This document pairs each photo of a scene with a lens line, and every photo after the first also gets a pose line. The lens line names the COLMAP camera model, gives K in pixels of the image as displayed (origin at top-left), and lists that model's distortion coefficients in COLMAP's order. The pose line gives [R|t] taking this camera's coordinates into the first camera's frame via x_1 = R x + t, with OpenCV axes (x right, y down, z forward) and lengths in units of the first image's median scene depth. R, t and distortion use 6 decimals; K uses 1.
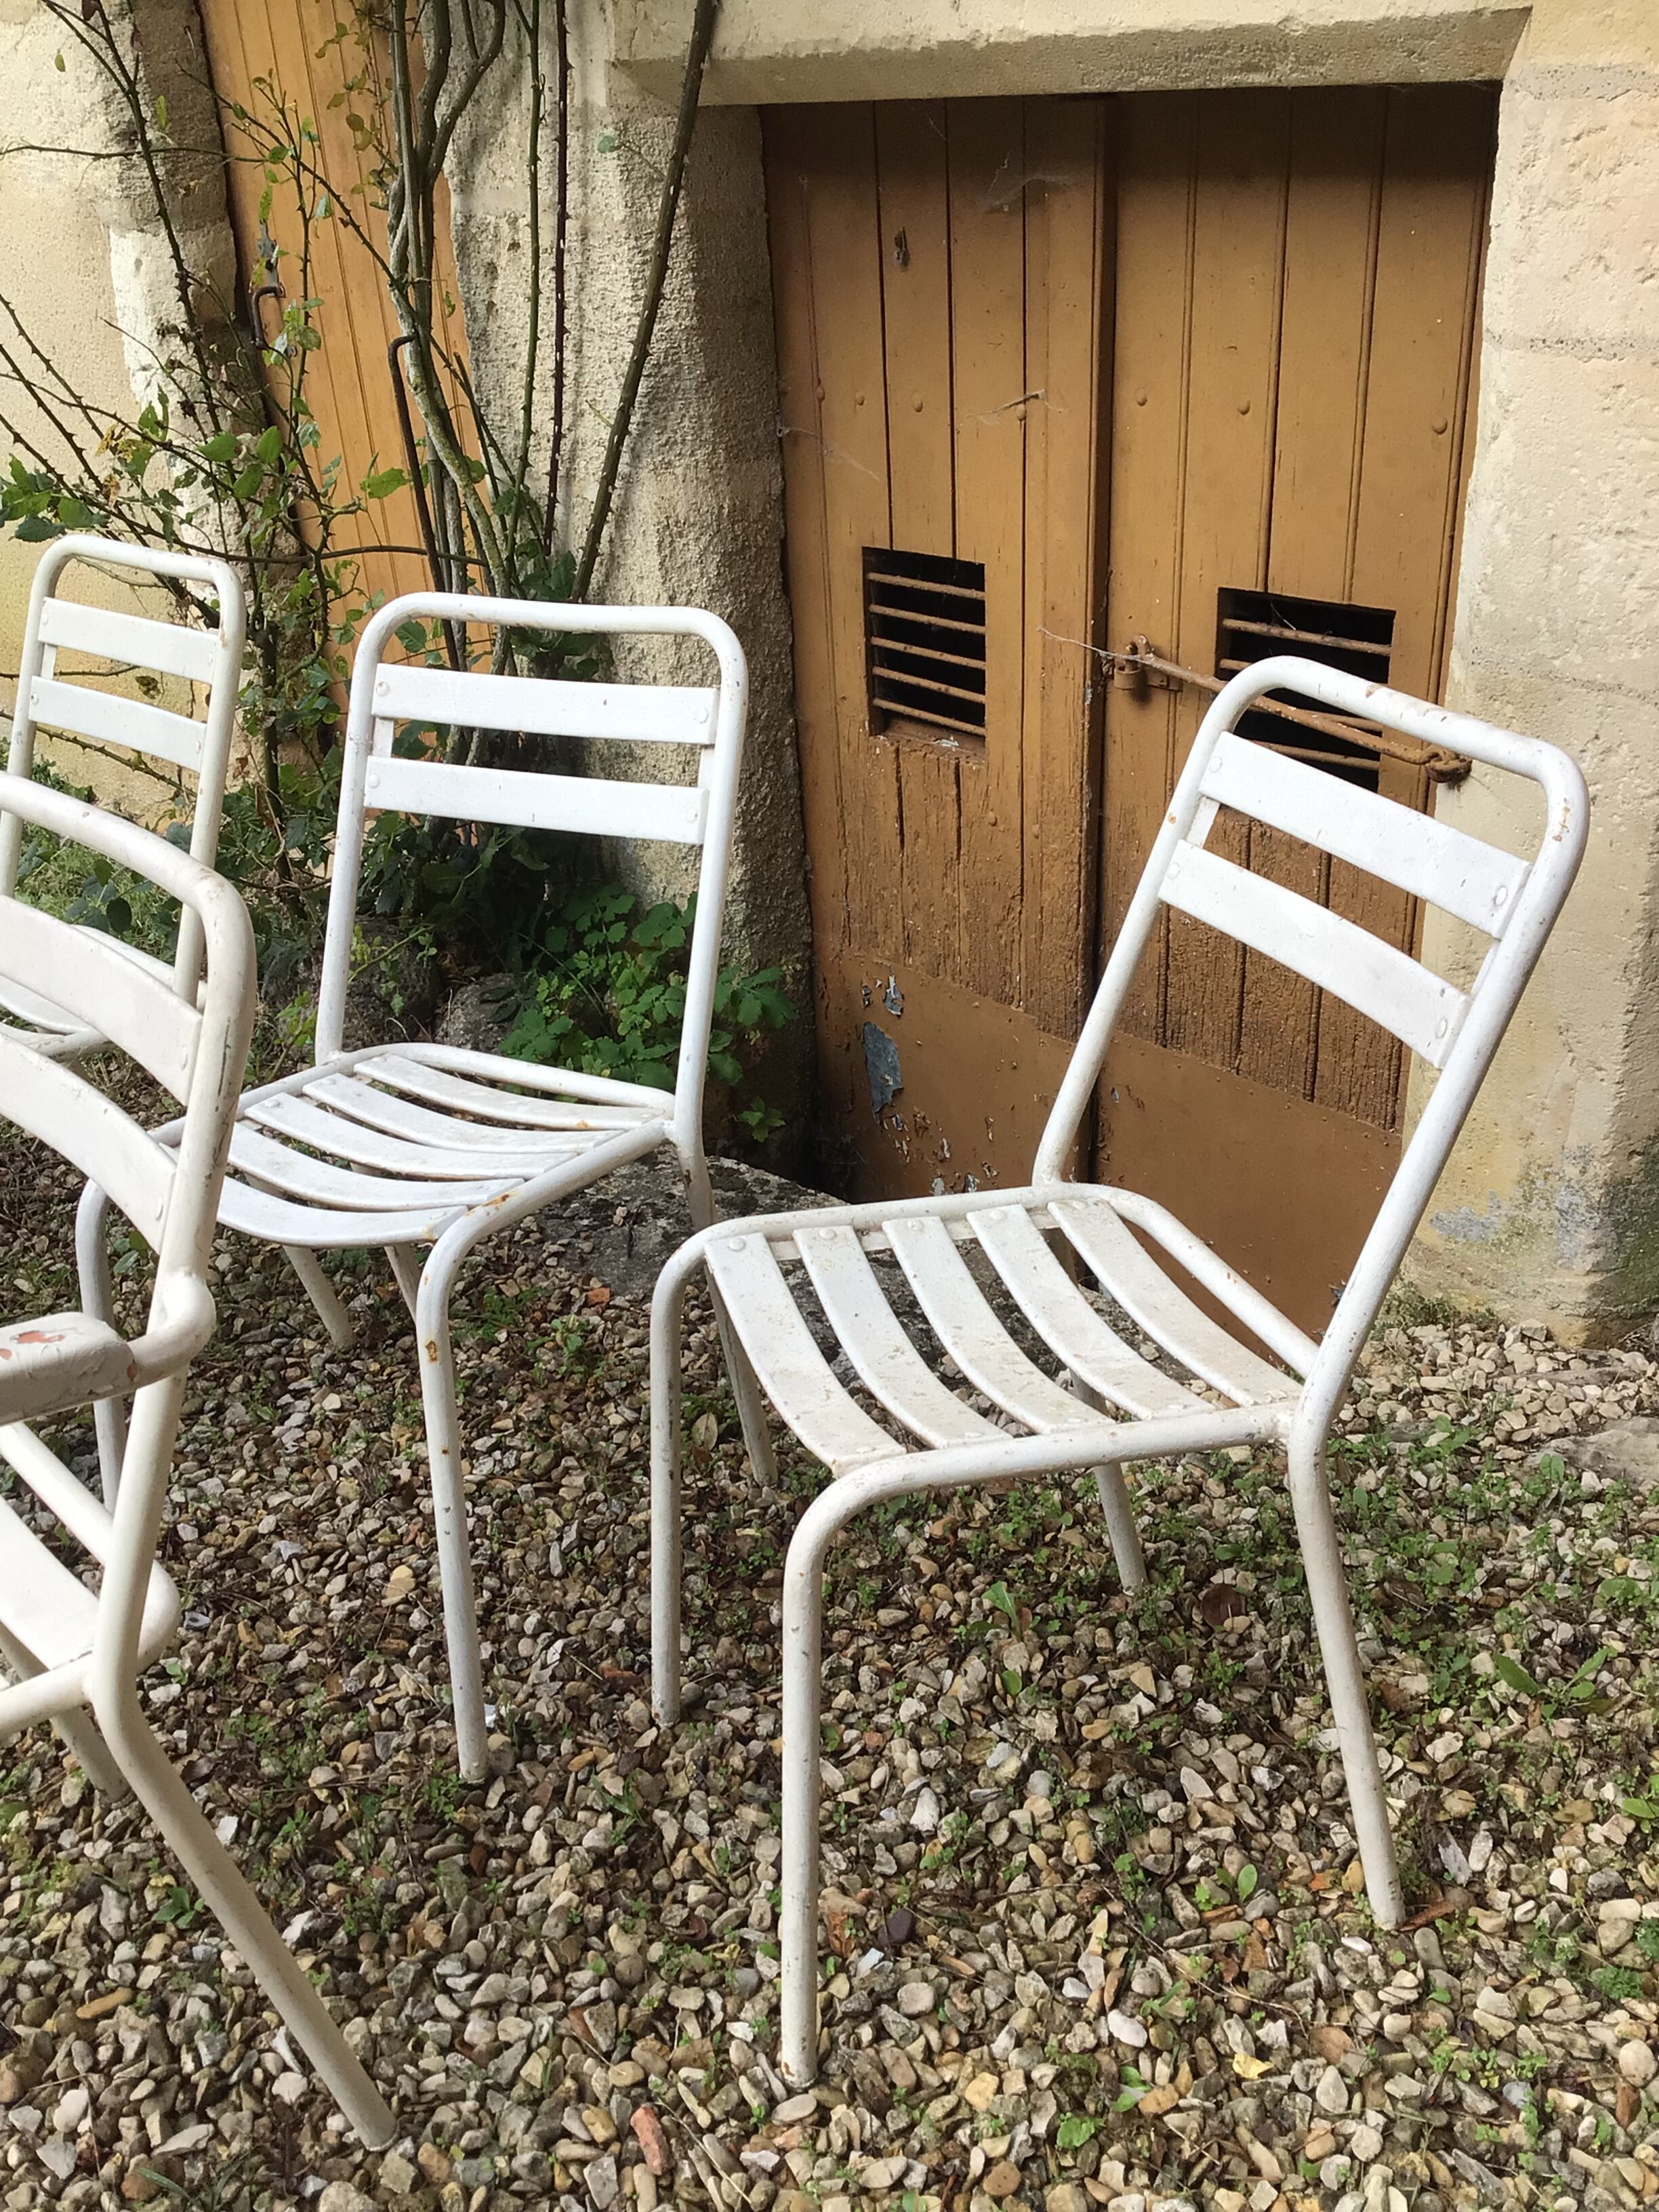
lens RADIAL K [[1984.9, 0, 824.0], [0, 1984.9, 1103.3], [0, 0, 1]] dist [0.124114, -0.244768]
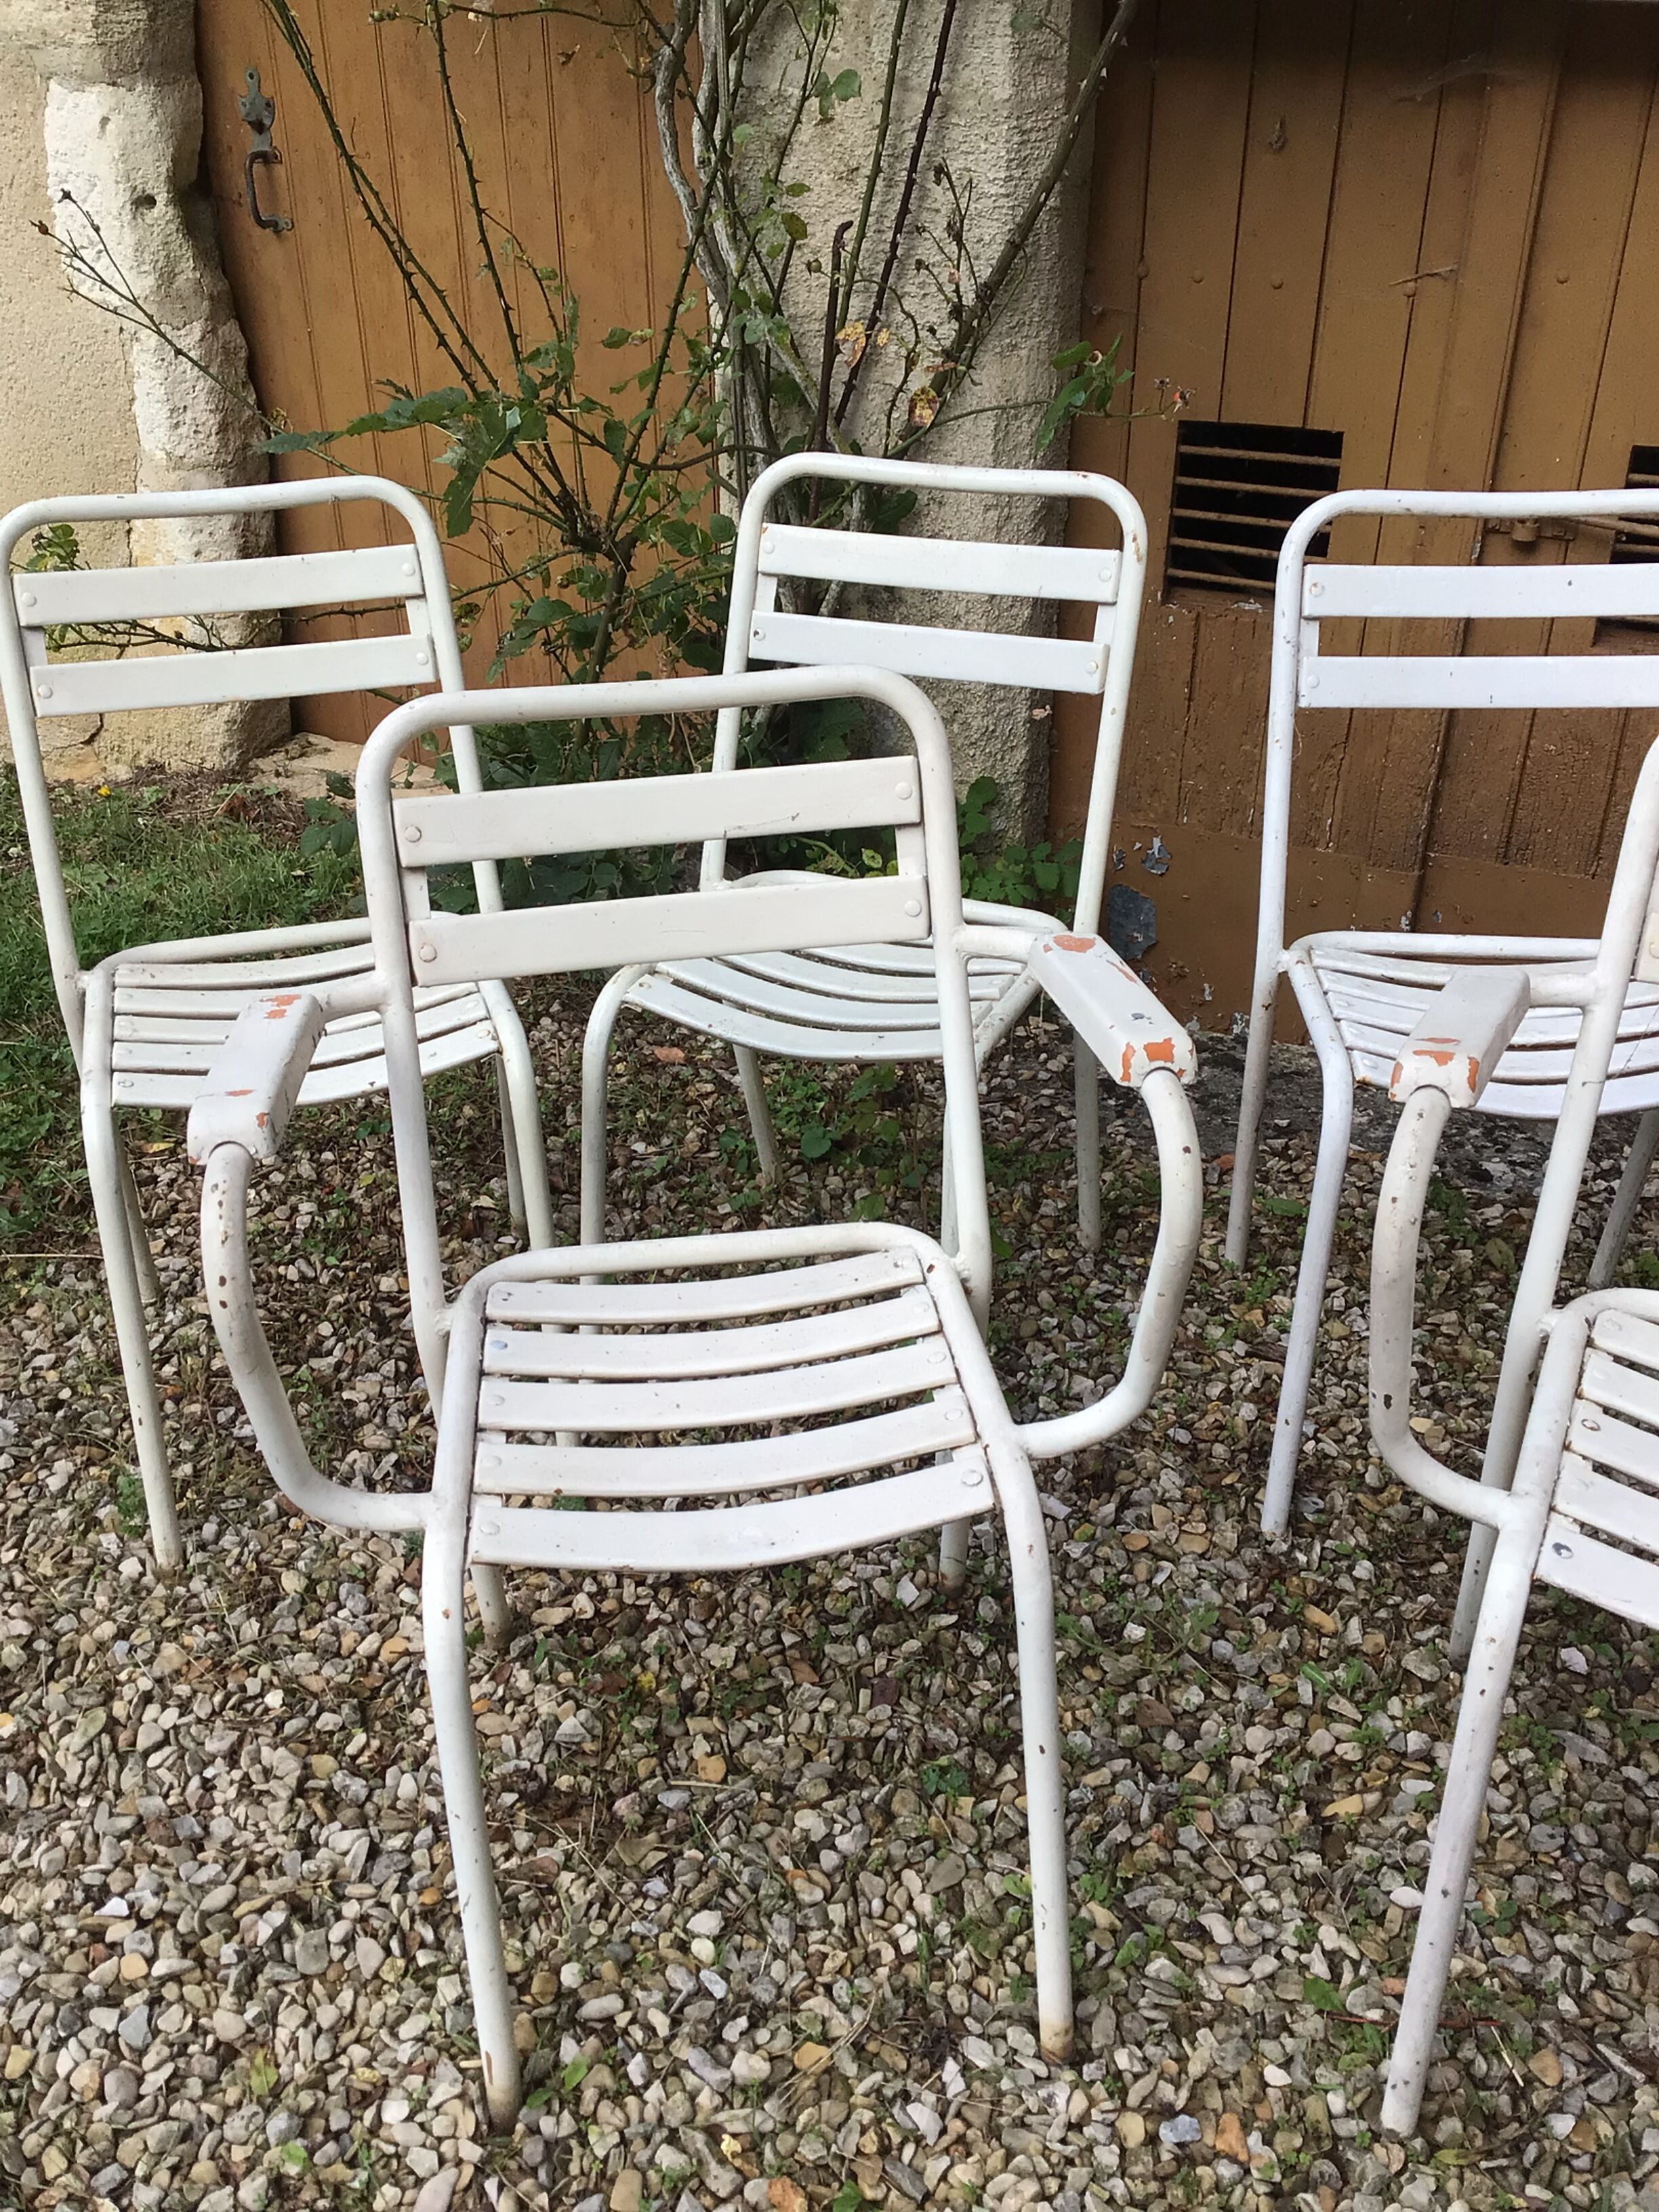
lens RADIAL K [[1984.9, 0, 824.0], [0, 1984.9, 1103.3], [0, 0, 1]] dist [0.124114, -0.244768]
pose [[0.917697, -0.165420, 0.361205, -0.879253], [0.139987, 0.985520, 0.095676, -0.083290], [-0.371802, -0.037237, 0.927565, 0.135616]]
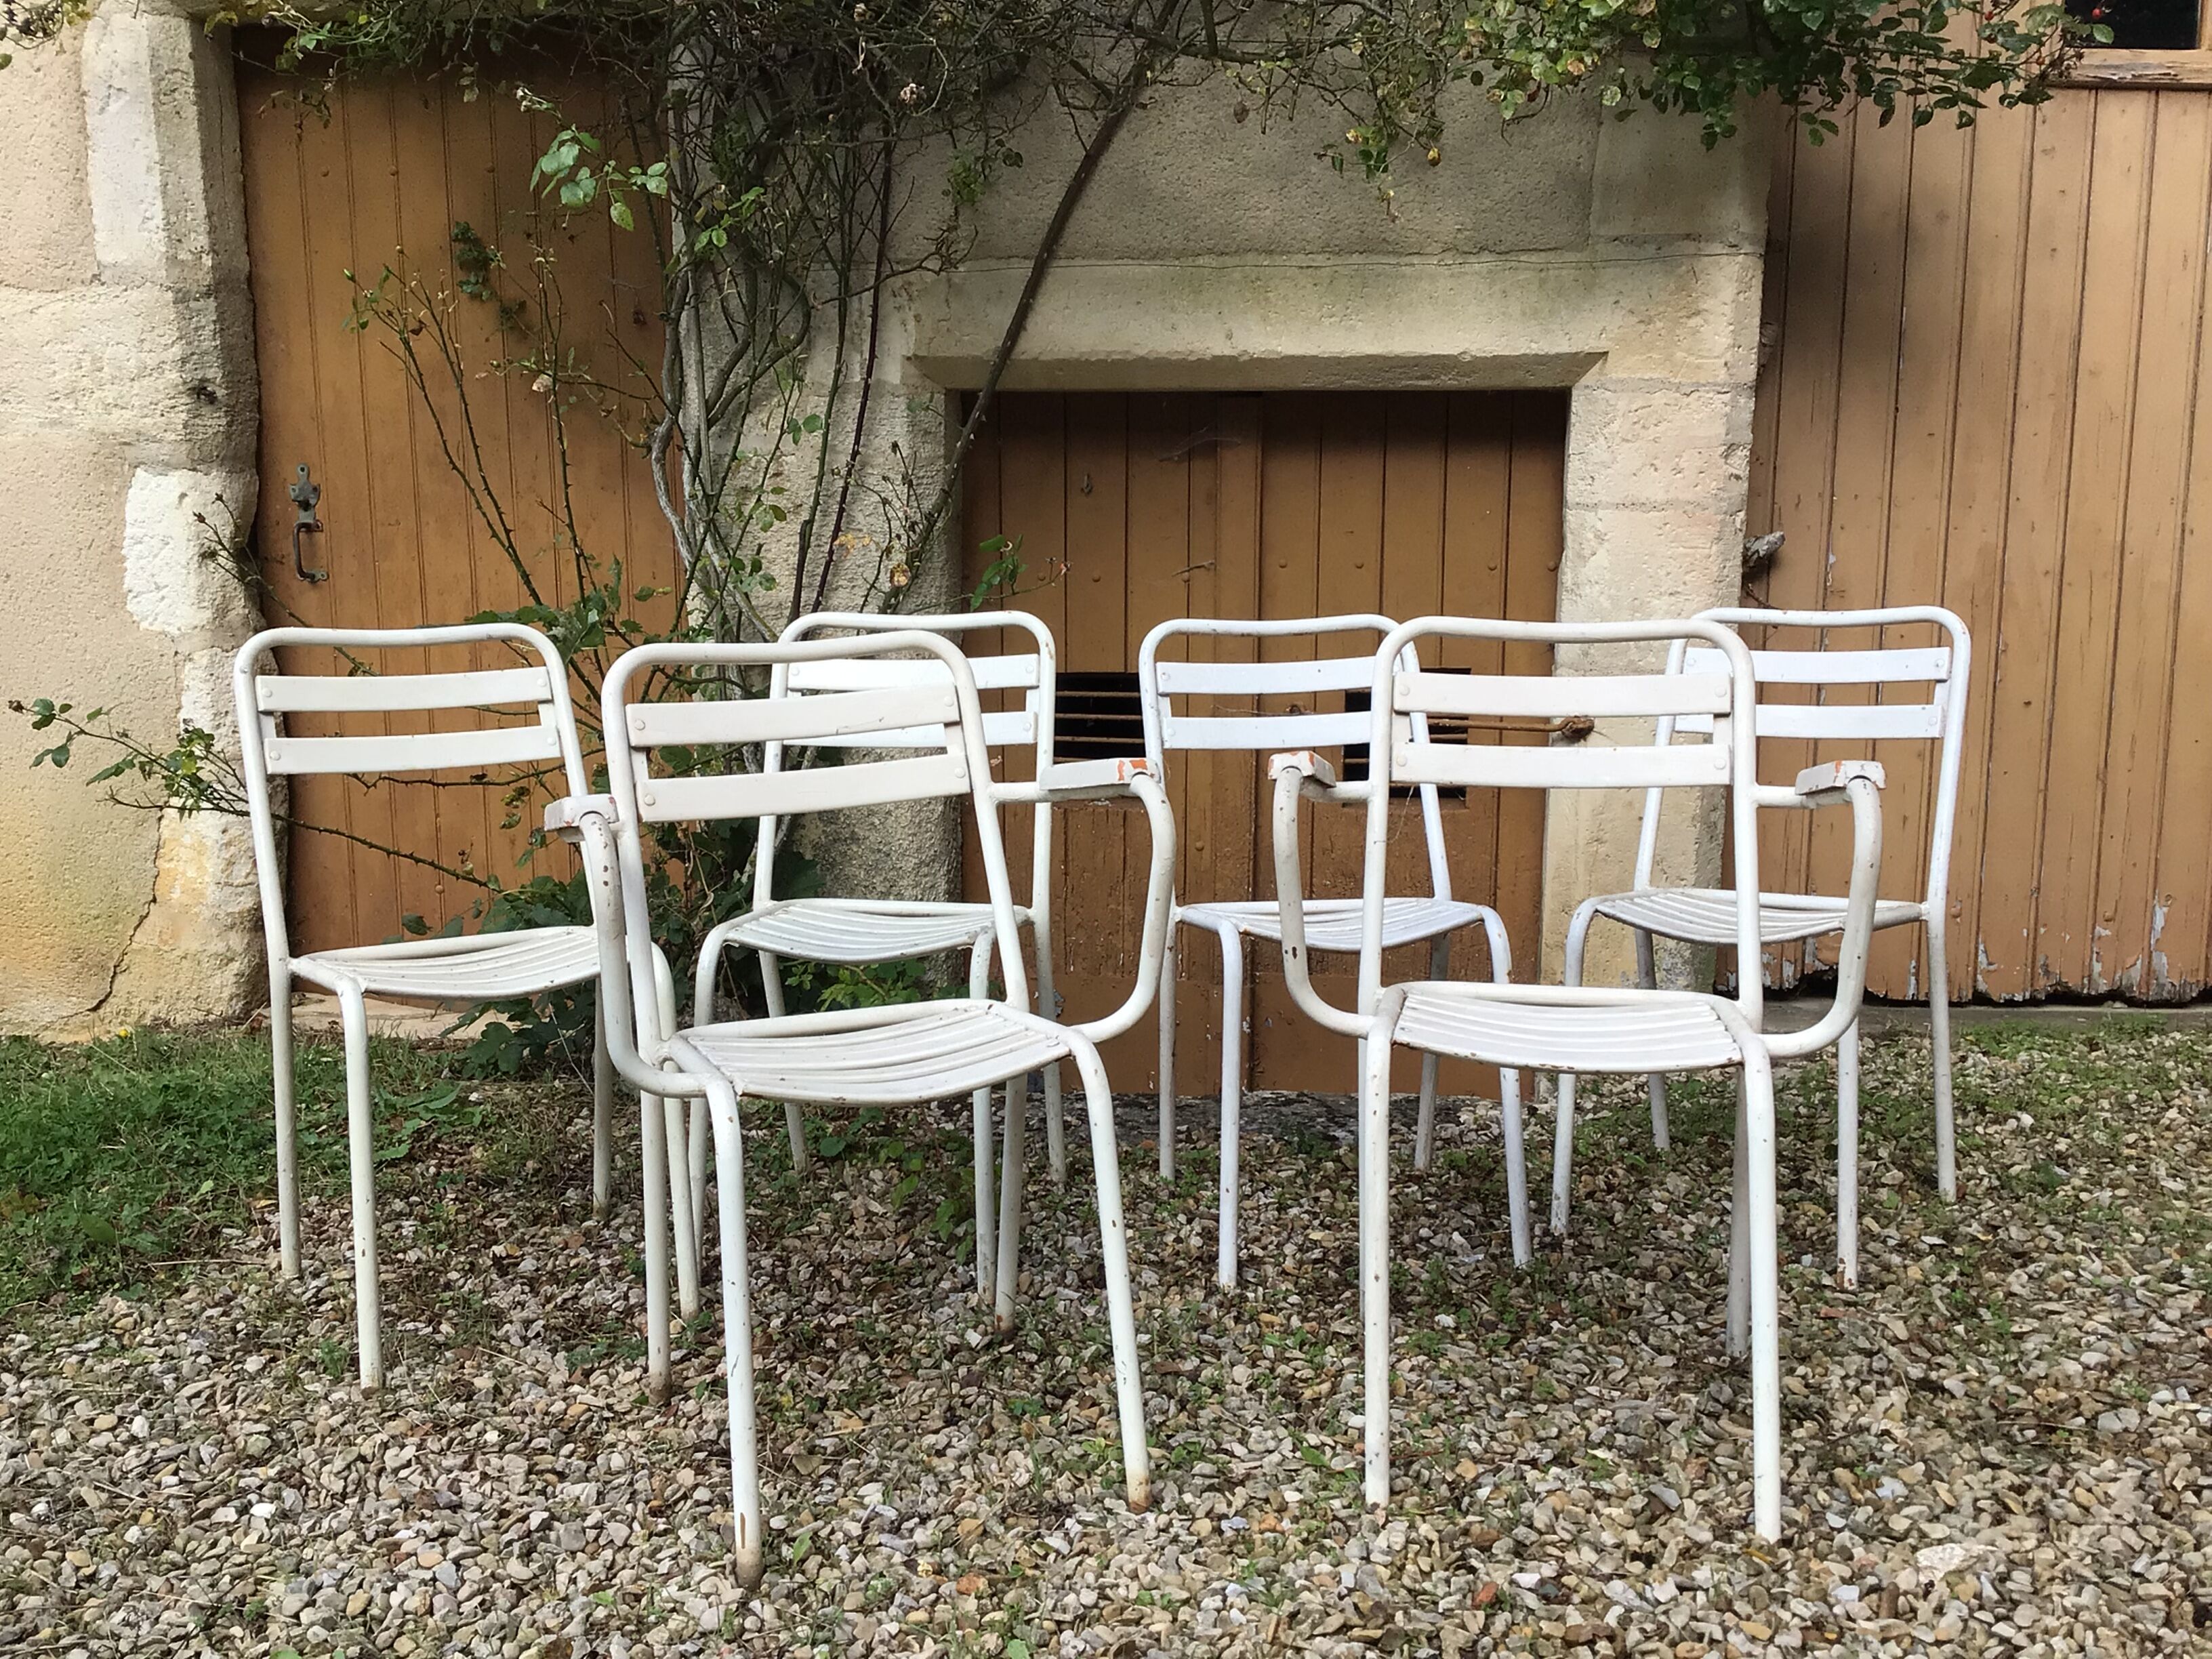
lens RADIAL K [[1990.2, 0, 1098.3], [0, 1990.2, 825.6], [0, 0, 1]] dist [0.111245, -0.219658]
pose [[0.797158, -0.045906, 0.602023, -1.230209], [0.234395, 0.942429, -0.238507, 0.268664], [-0.556415, 0.331239, 0.762025, -0.125800]]
